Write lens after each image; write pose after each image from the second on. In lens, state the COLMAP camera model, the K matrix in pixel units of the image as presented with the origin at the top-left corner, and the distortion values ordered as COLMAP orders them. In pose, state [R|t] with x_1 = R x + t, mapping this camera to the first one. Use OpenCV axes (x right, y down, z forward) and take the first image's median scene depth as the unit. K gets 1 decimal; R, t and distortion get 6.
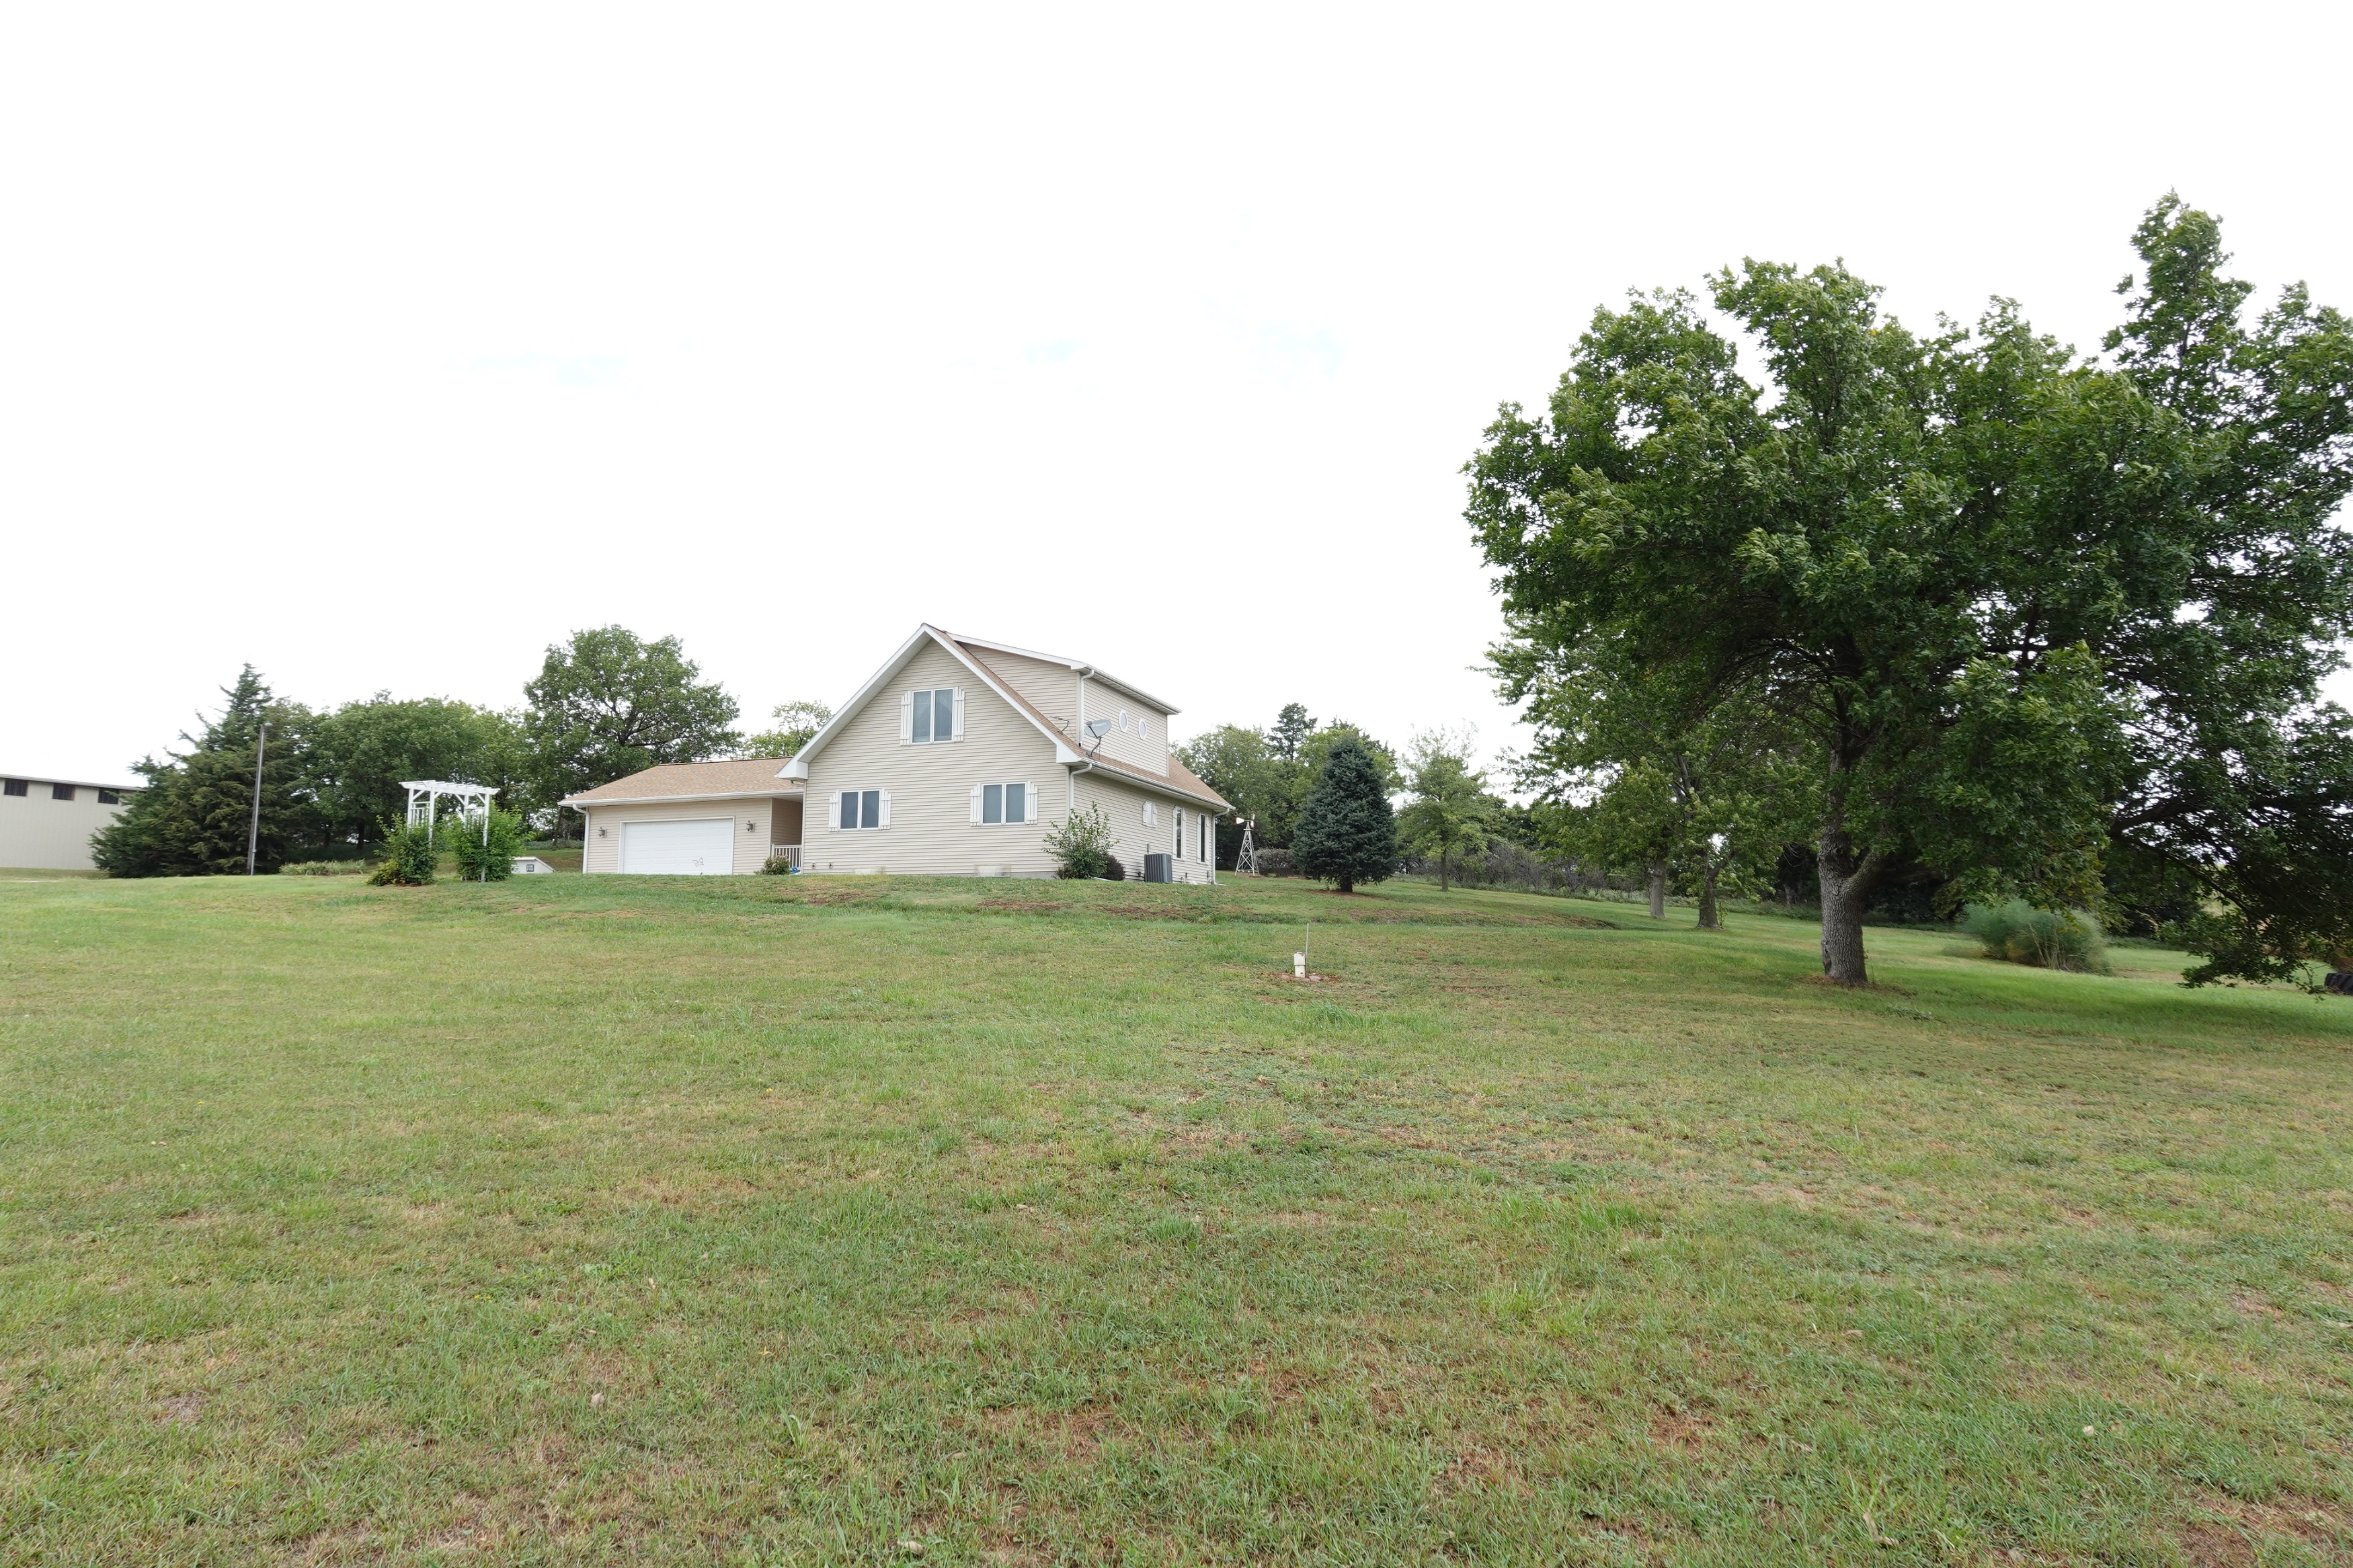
lens RADIAL K [[1216.3, 0, 1176.5], [0, 1216.3, 784.0], [0, 0, 1]] dist [0.003500, 0.000205]
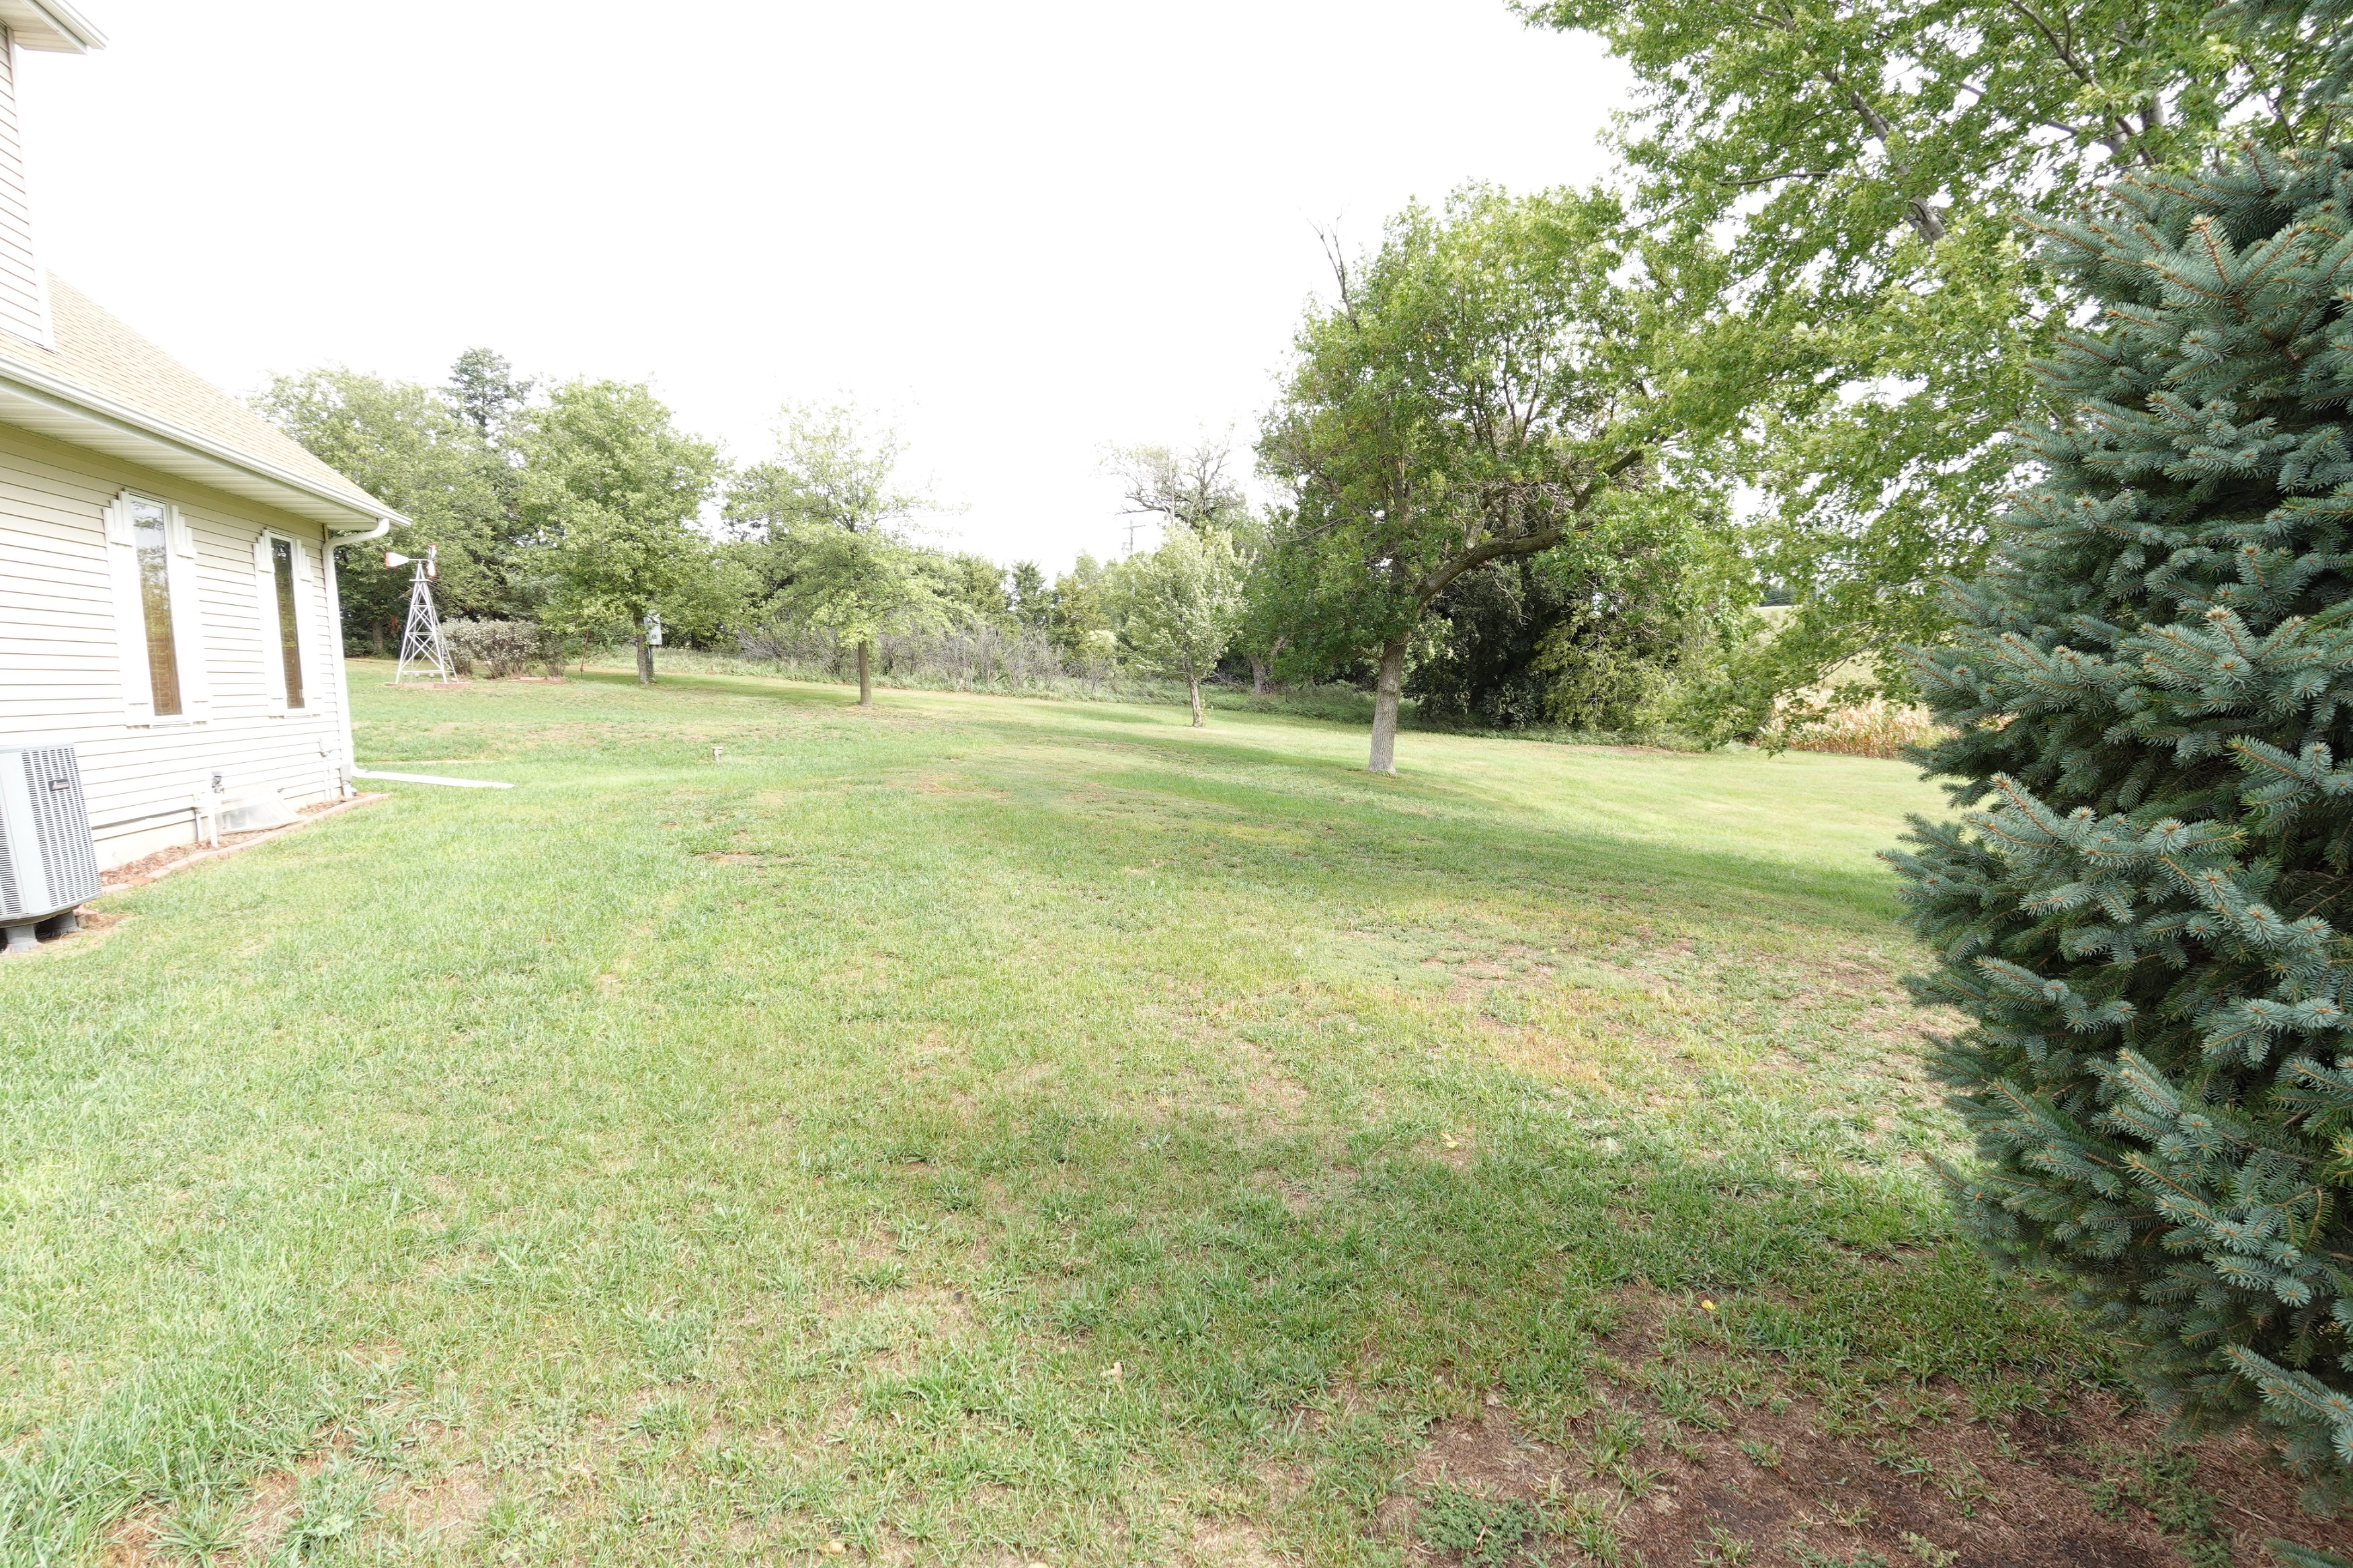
lens RADIAL K [[1216.3, 0, 1176.5], [0, 1216.3, 784.0], [0, 0, 1]] dist [0.003500, 0.000205]
pose [[0.803513, -0.081251, 0.589716, 0.010651], [-0.036608, 0.982022, 0.185183, 0.017195], [-0.594160, -0.170385, 0.786093, 0.444270]]
